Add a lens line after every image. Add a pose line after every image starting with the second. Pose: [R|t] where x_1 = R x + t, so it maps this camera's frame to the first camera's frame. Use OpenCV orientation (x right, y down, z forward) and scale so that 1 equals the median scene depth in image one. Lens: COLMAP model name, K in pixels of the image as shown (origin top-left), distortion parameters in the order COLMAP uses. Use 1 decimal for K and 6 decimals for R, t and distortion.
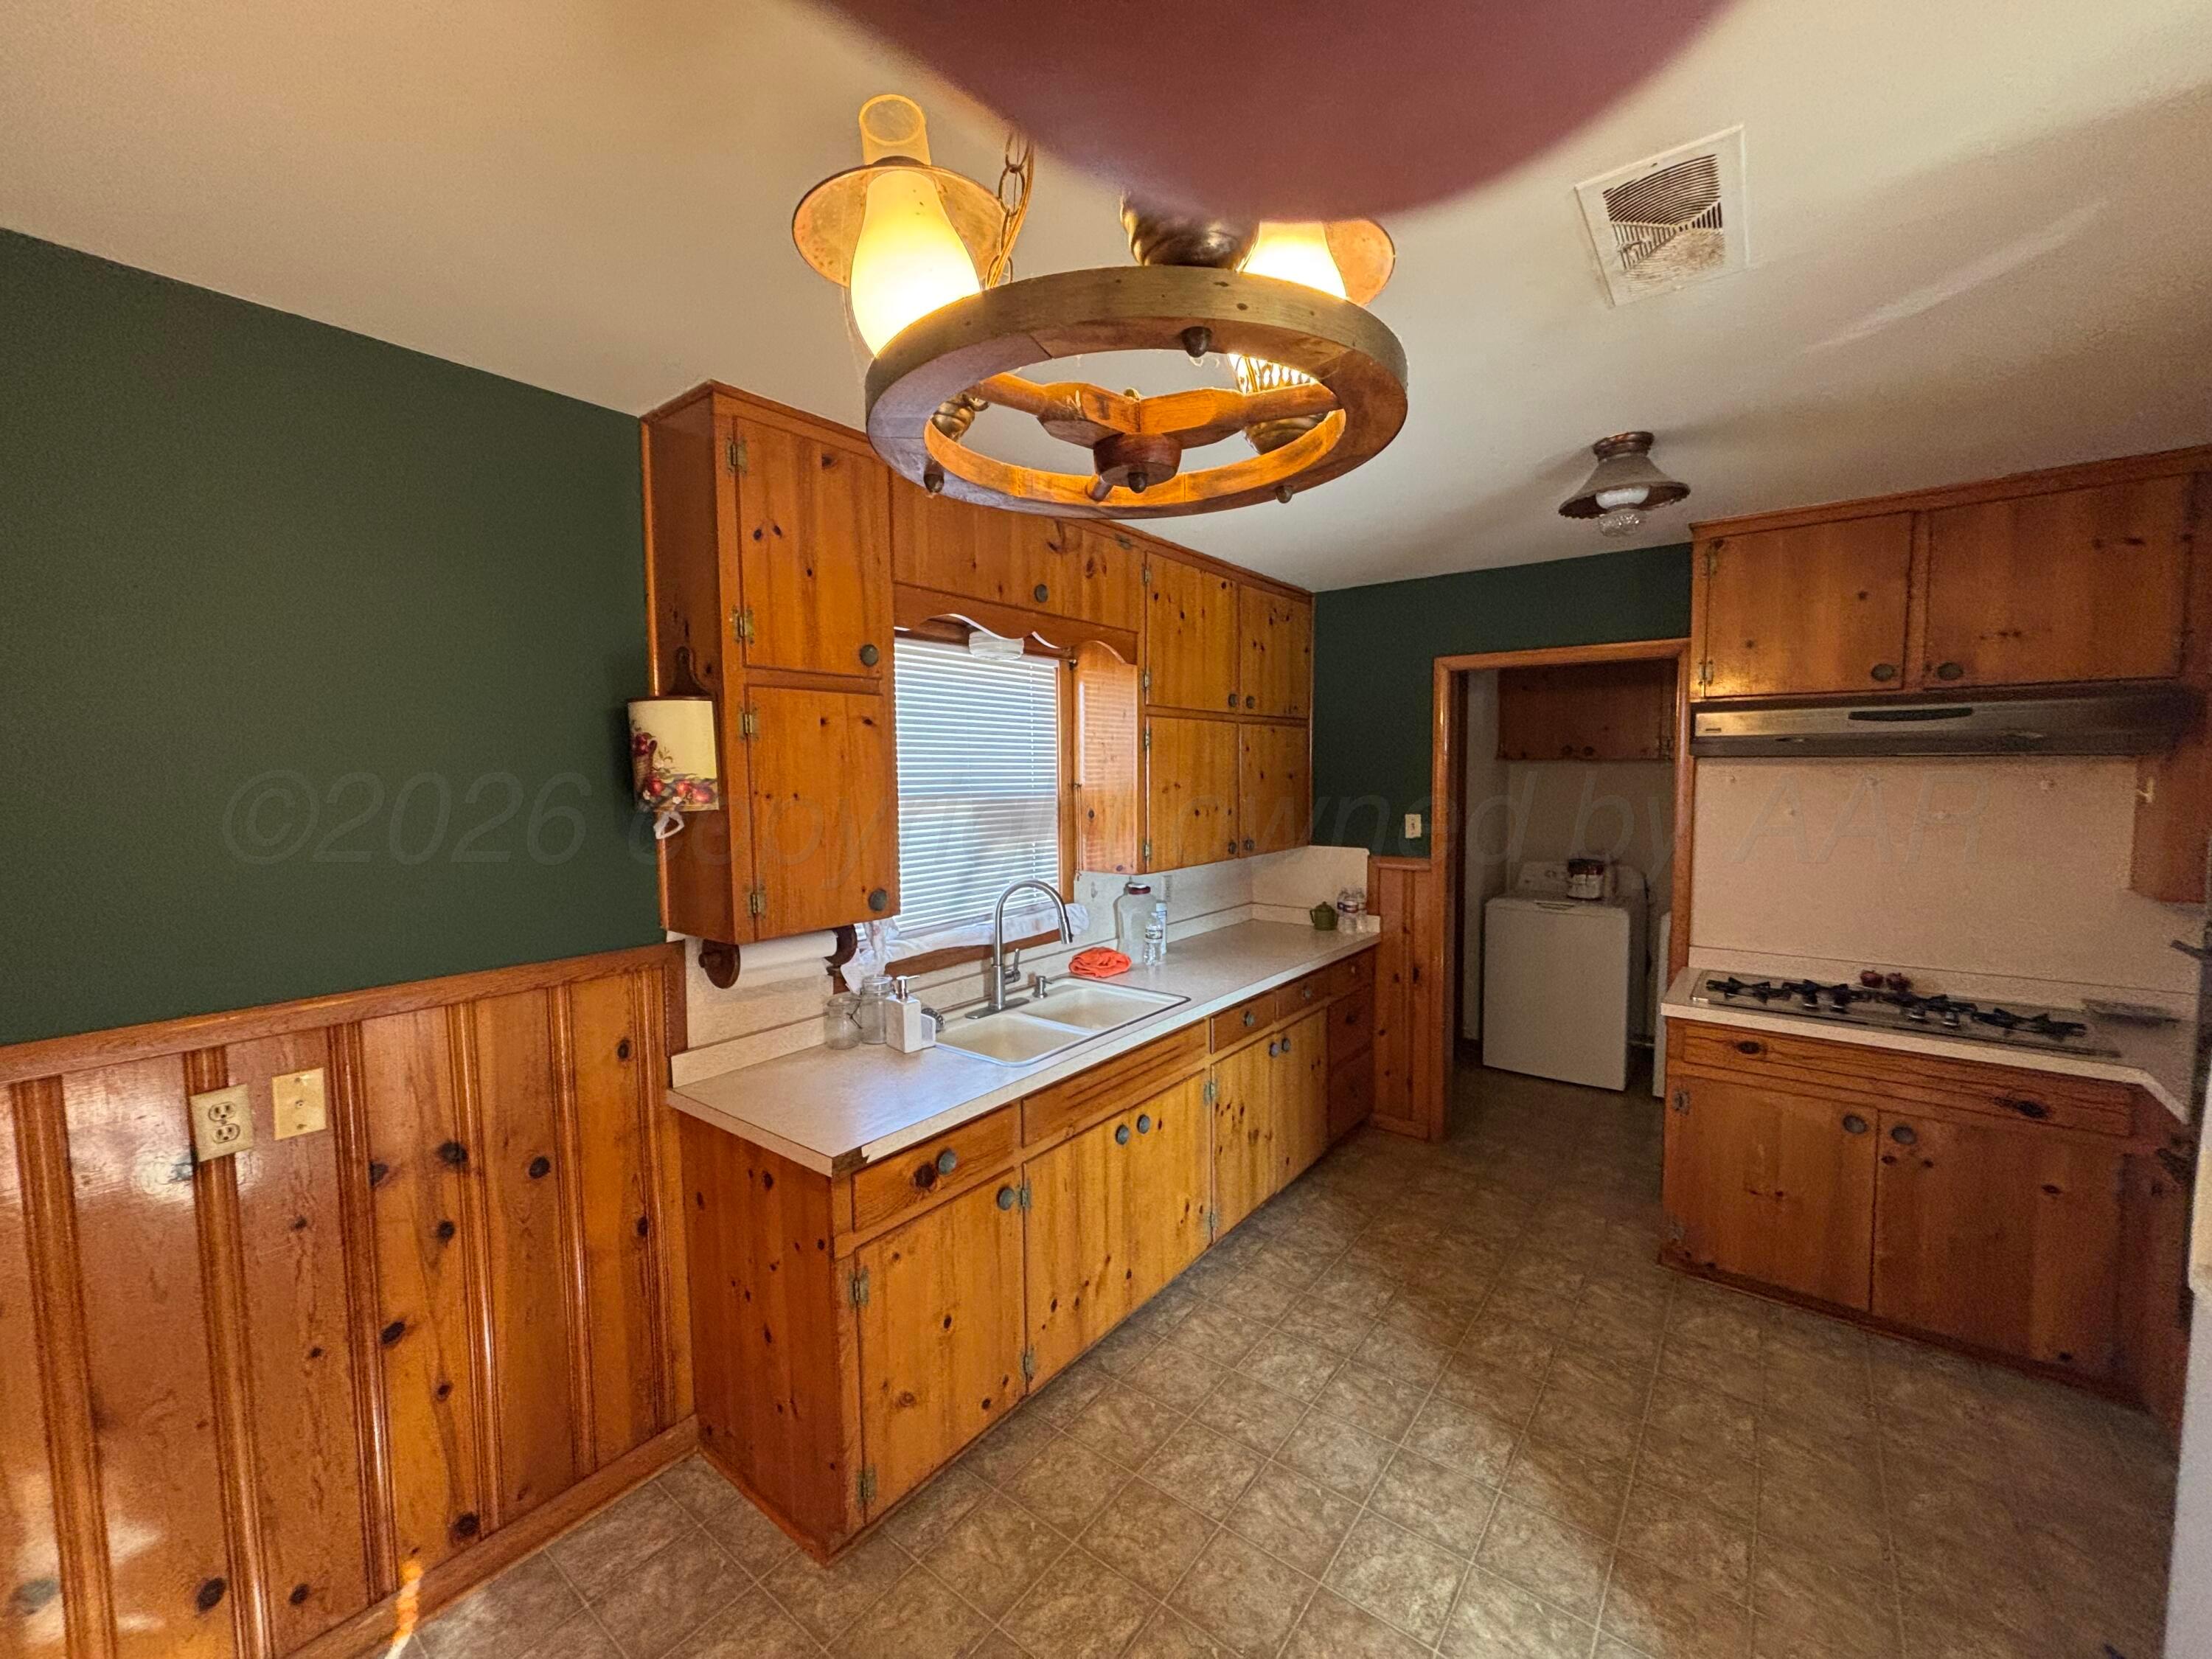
lens RADIAL K [[884.3, 0, 1108.1], [0, 884.3, 825.1], [0, 0, 1]] dist [-0.005057, 0.001125]
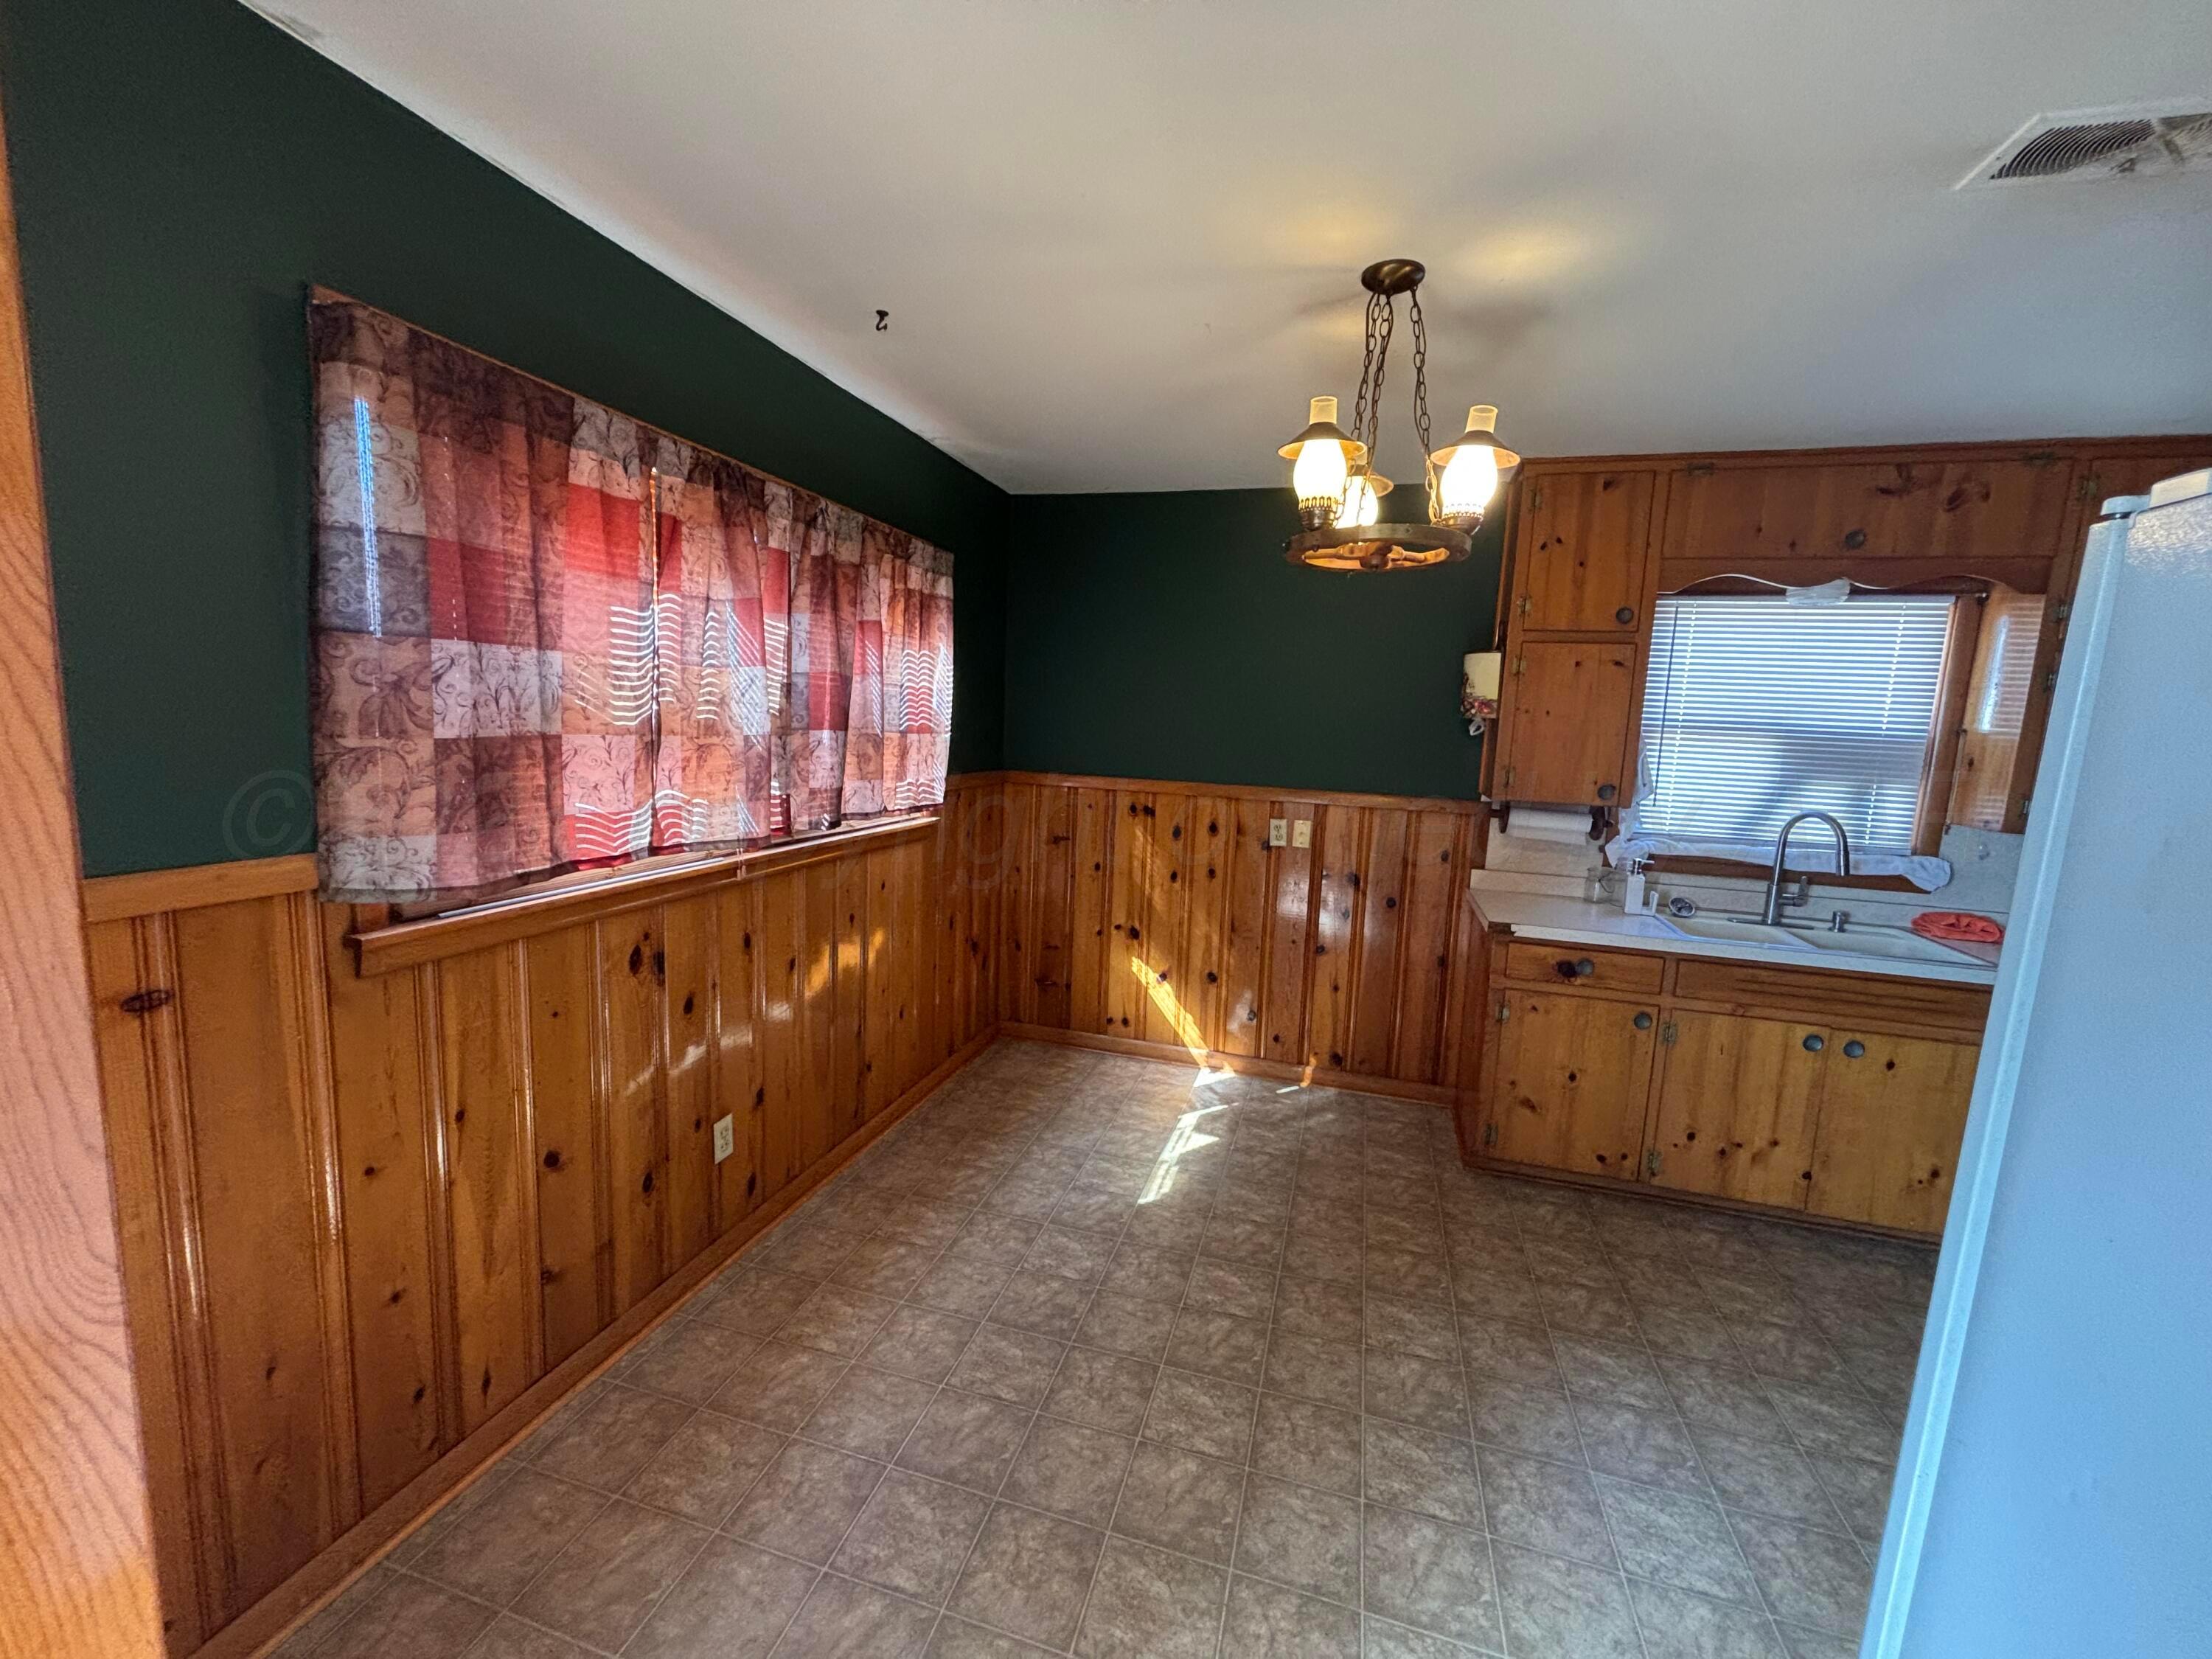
lens RADIAL K [[884.3, 0, 1096.3], [0, 884.3, 824.3], [0, 0, 1]] dist [-0.005057, 0.001125]
pose [[0.352487, 0.141417, -0.925070, 0.753408], [-0.104734, 0.988267, 0.111171, 0.064023], [0.929937, 0.057700, 0.363163, -0.257187]]
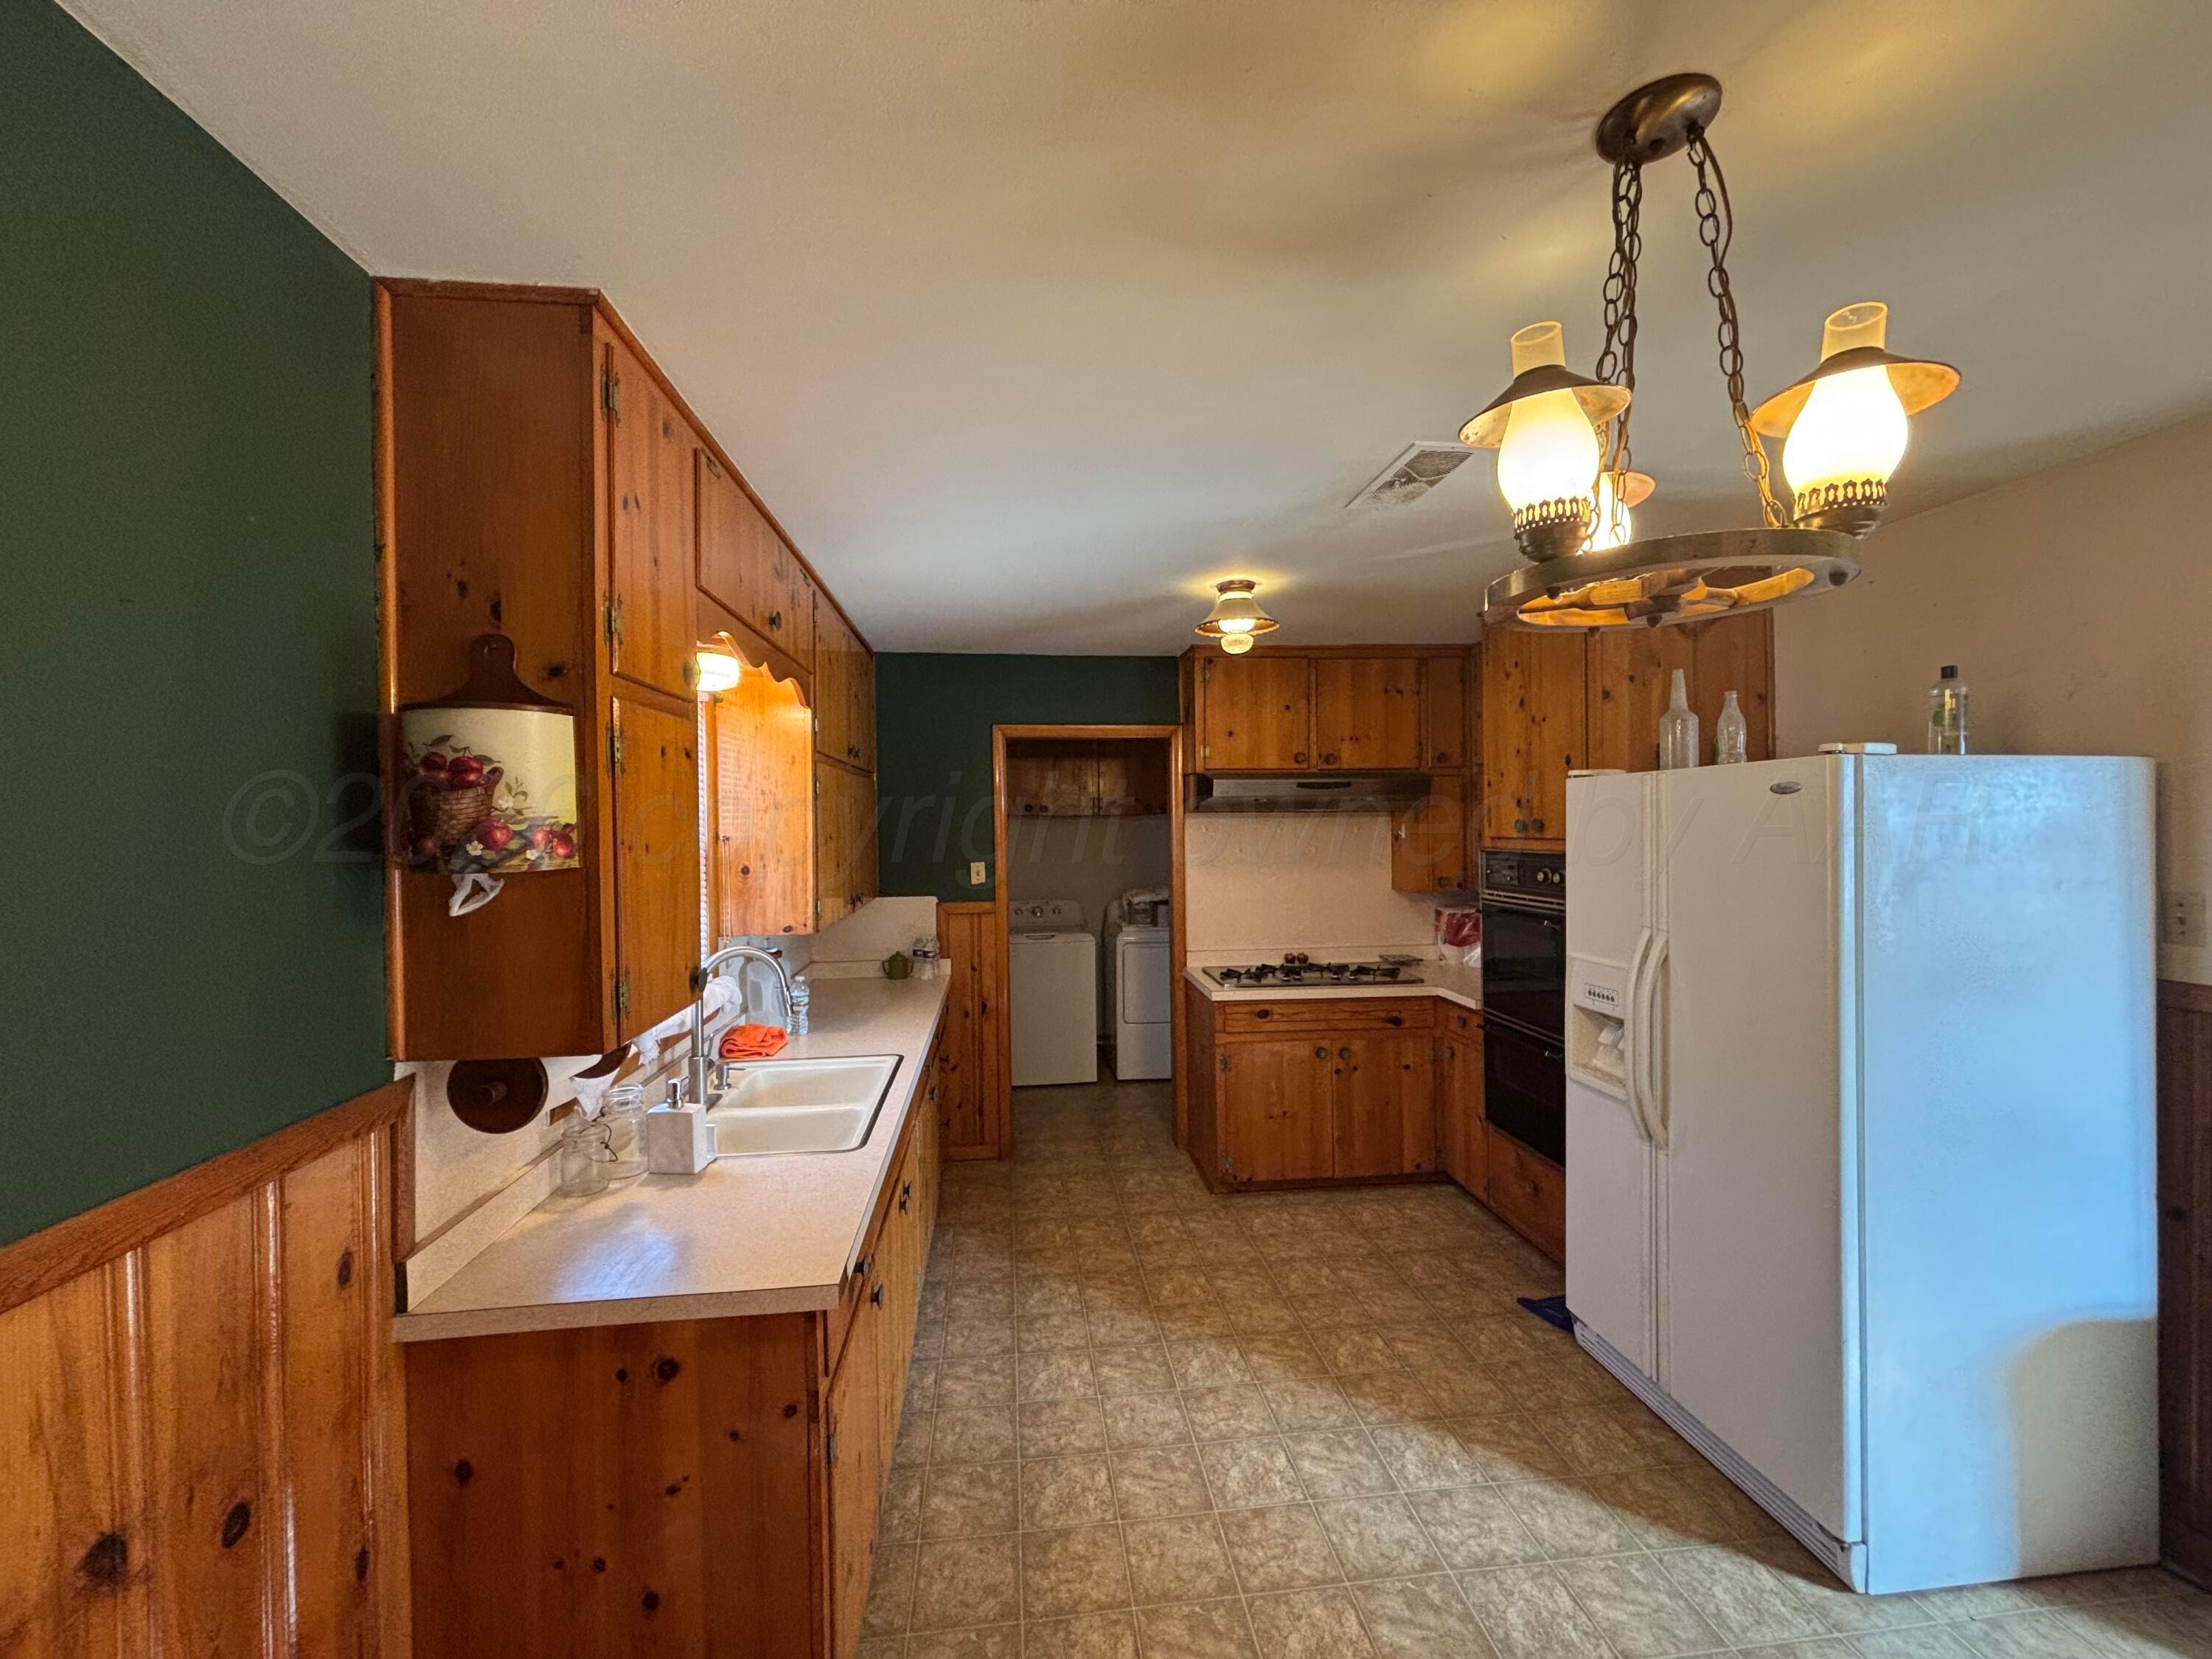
lens RADIAL K [[884.3, 0, 1100.5], [0, 884.3, 823.3], [0, 0, 1]] dist [-0.005057, 0.001125]
pose [[0.719180, -0.001968, 0.694821, -0.551448], [0.051261, 0.997421, -0.050233, 0.004004], [-0.692930, 0.071744, 0.717427, 0.168364]]
